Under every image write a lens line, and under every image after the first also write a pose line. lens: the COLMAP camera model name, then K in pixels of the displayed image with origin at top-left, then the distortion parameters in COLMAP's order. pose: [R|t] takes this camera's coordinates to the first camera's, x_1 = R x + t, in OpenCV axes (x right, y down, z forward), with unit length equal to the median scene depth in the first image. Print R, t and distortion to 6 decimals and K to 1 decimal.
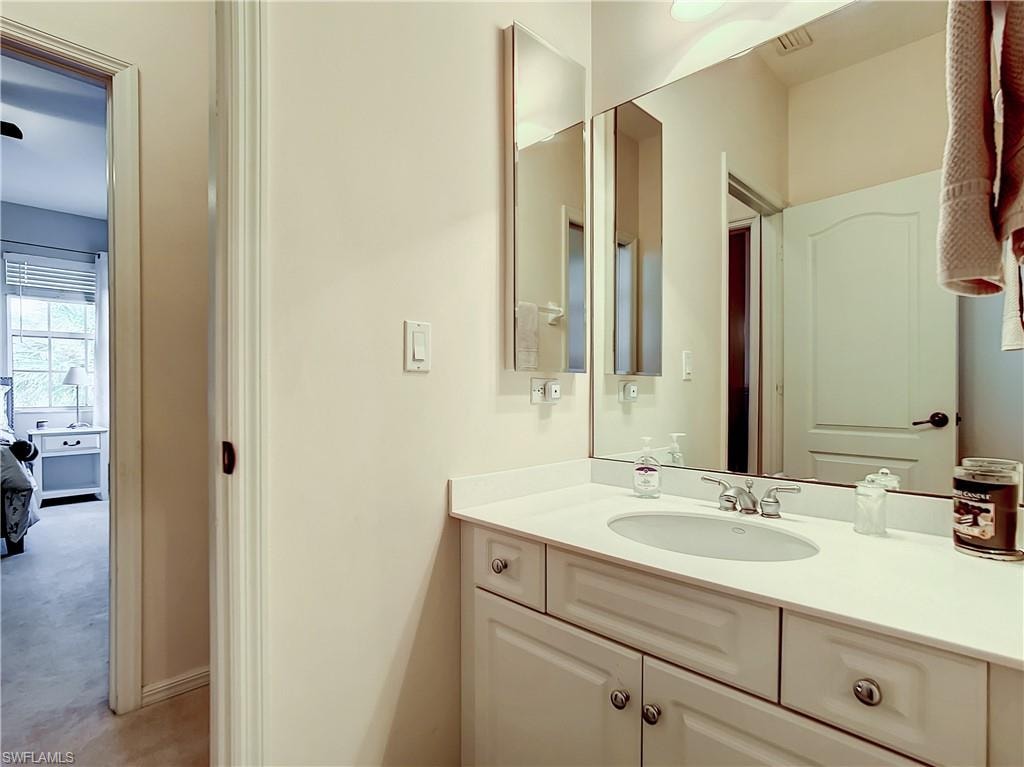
lens RADIAL K [[538.5, 0, 517.7], [0, 538.5, 392.7], [0, 0, 1]] dist [-0.031708, 0.013584]
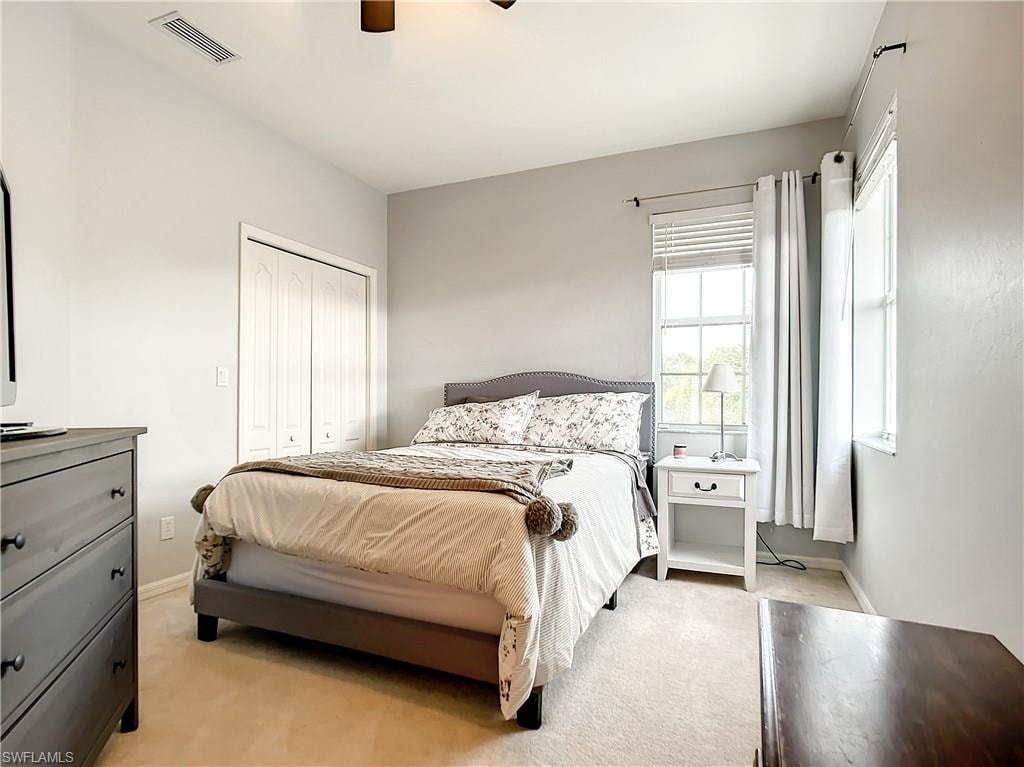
lens RADIAL K [[538.5, 0, 515.1], [0, 538.5, 392.8], [0, 0, 1]] dist [-0.031708, 0.013584]
pose [[0.362938, -0.005718, -0.931796, -0.326820], [-0.016107, 0.999793, -0.012409, -0.001935], [0.931674, 0.019512, 0.362771, 0.541386]]
